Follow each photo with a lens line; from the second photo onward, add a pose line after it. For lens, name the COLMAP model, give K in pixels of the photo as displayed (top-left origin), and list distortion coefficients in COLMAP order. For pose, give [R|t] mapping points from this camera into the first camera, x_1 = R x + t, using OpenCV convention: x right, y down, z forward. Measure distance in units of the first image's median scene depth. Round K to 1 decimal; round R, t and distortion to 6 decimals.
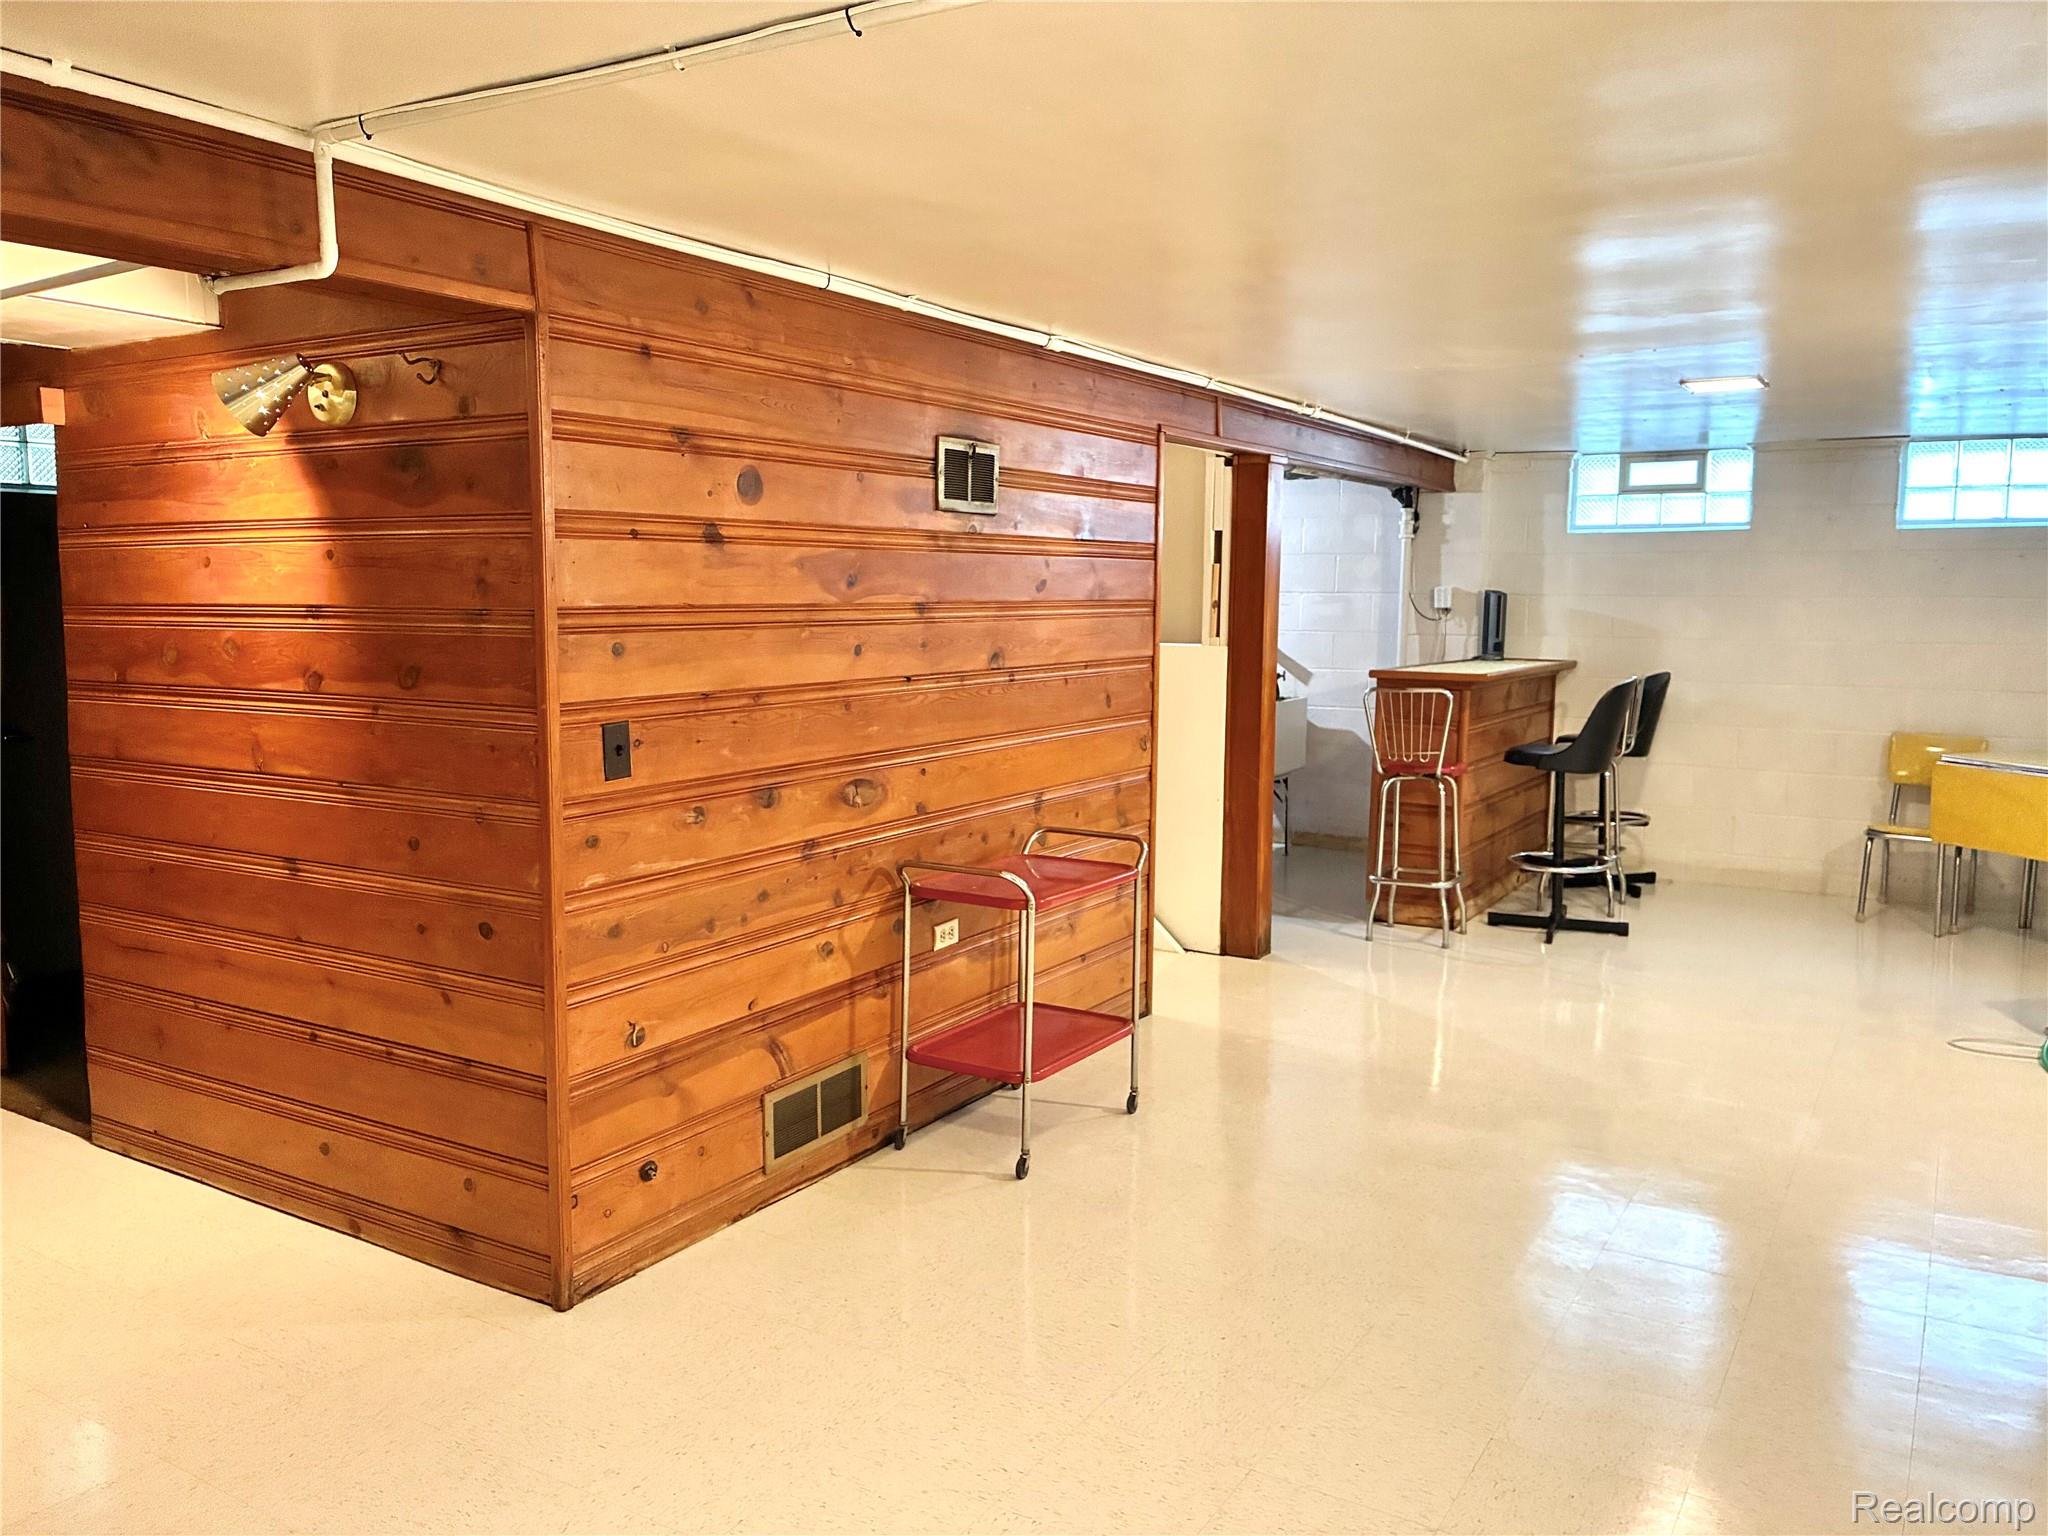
lens RADIAL K [[1544.7, 0, 1035.2], [0, 1544.7, 758.0], [0, 0, 1]] dist [0.028525, -0.039118]
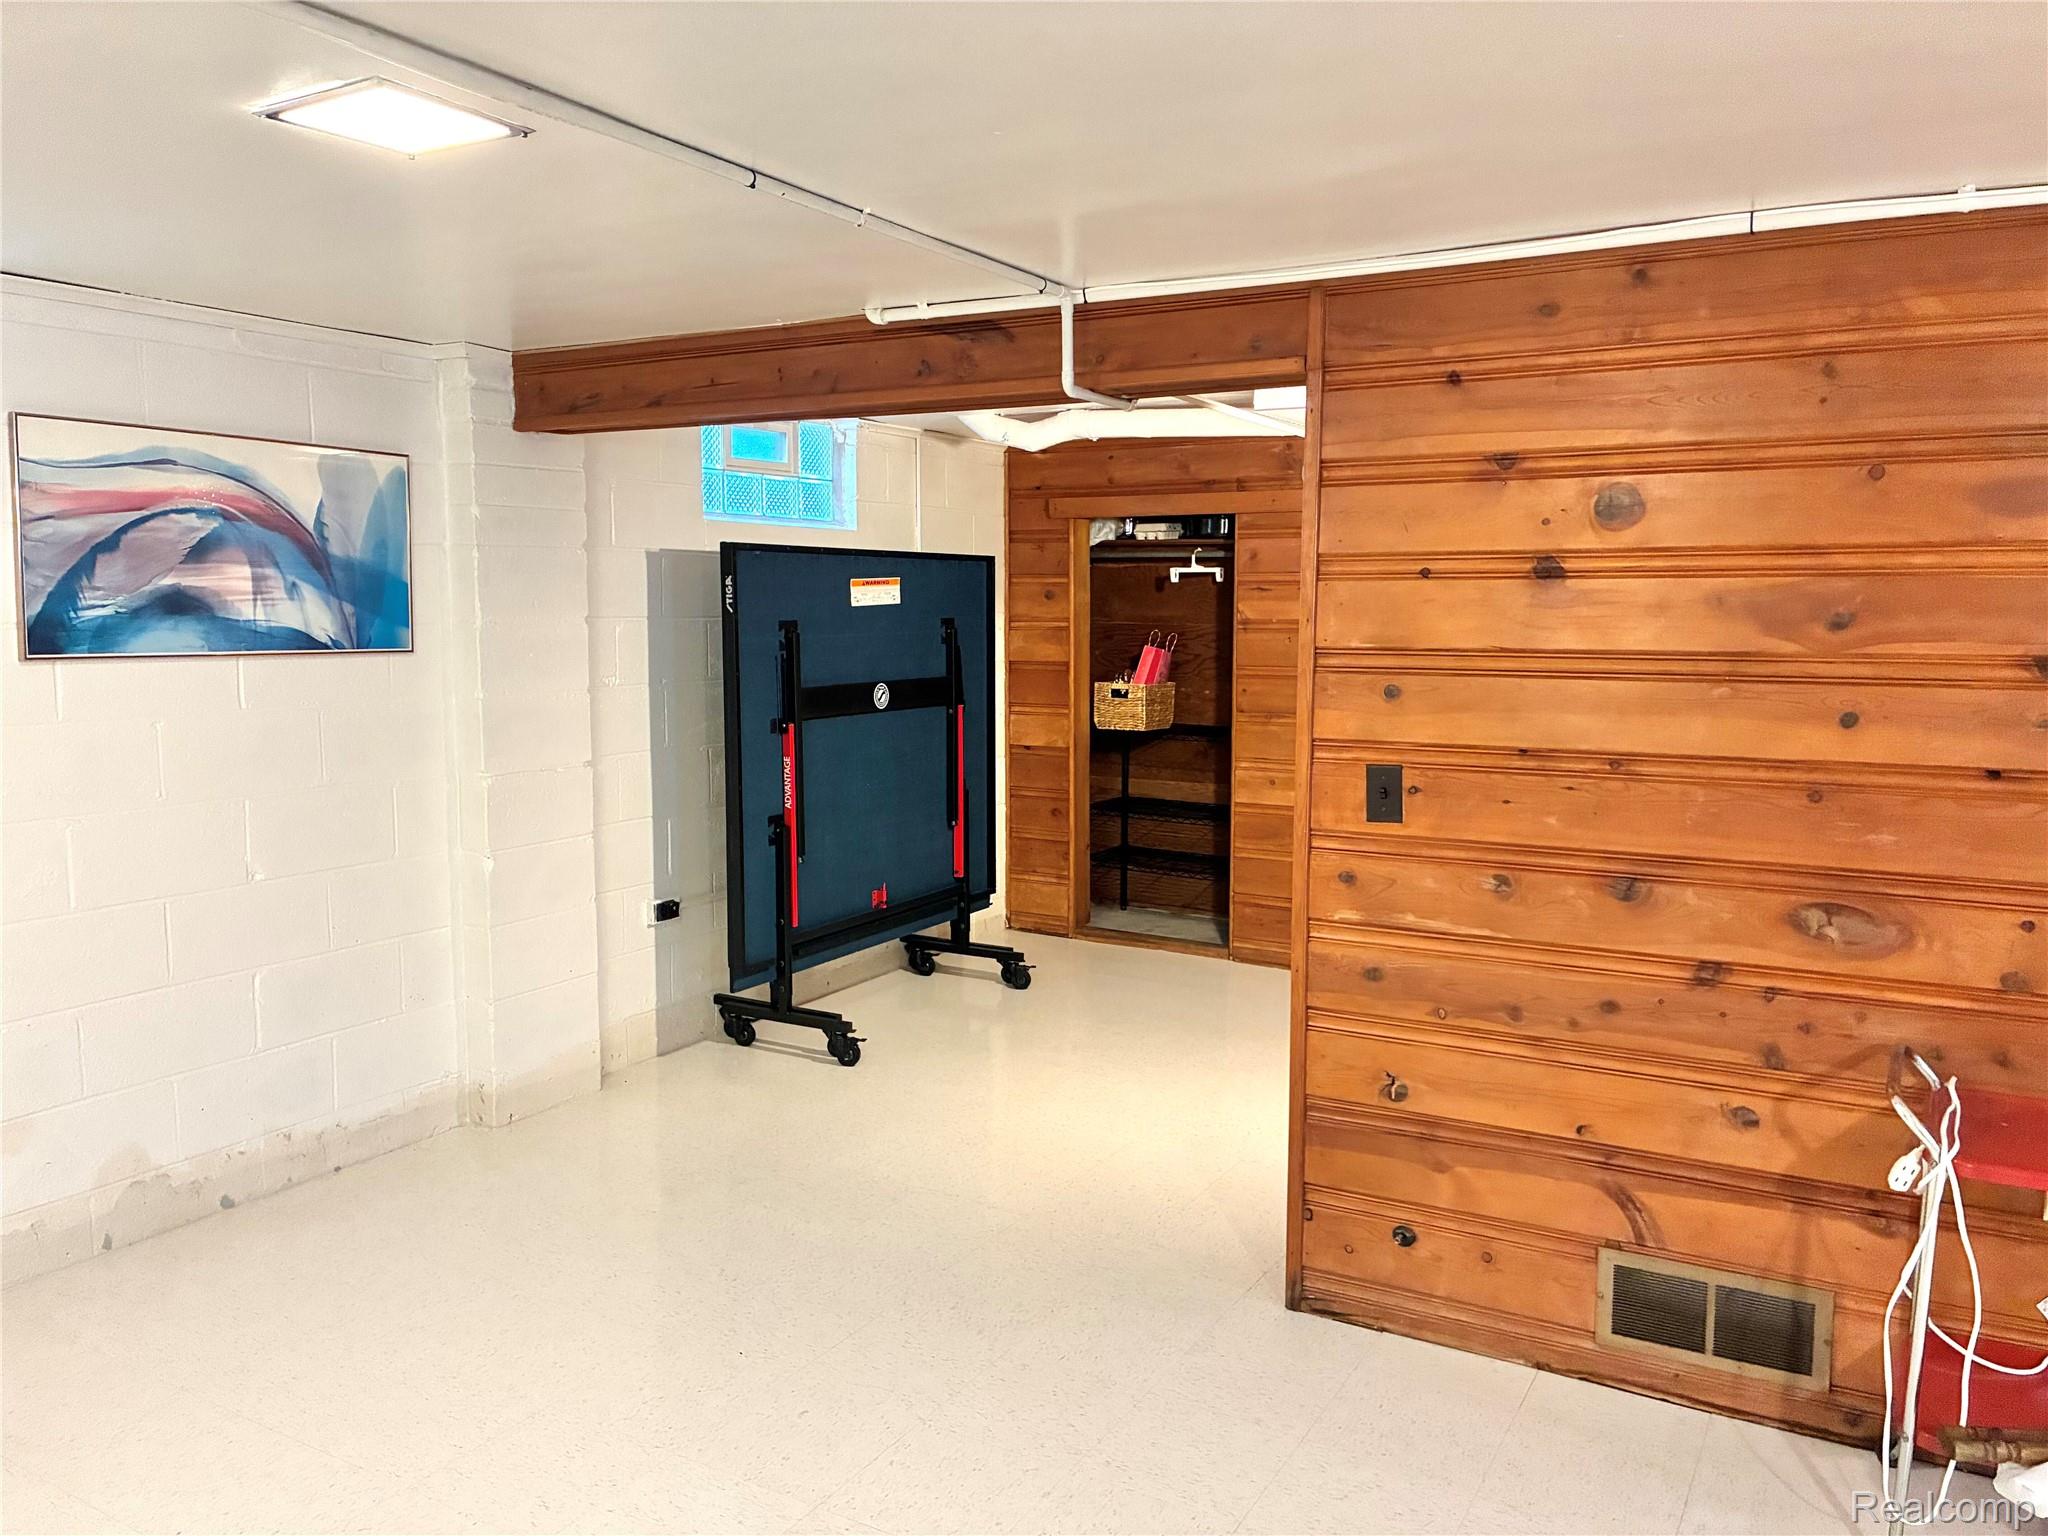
lens RADIAL K [[1544.7, 0, 1036.4], [0, 1544.7, 785.6], [0, 0, 1]] dist [0.028525, -0.039118]
pose [[0.022811, 0.102141, -0.994508, 0.646050], [-0.120145, 0.987838, 0.098701, -0.073674], [0.992494, 0.117233, 0.034806, 0.681474]]
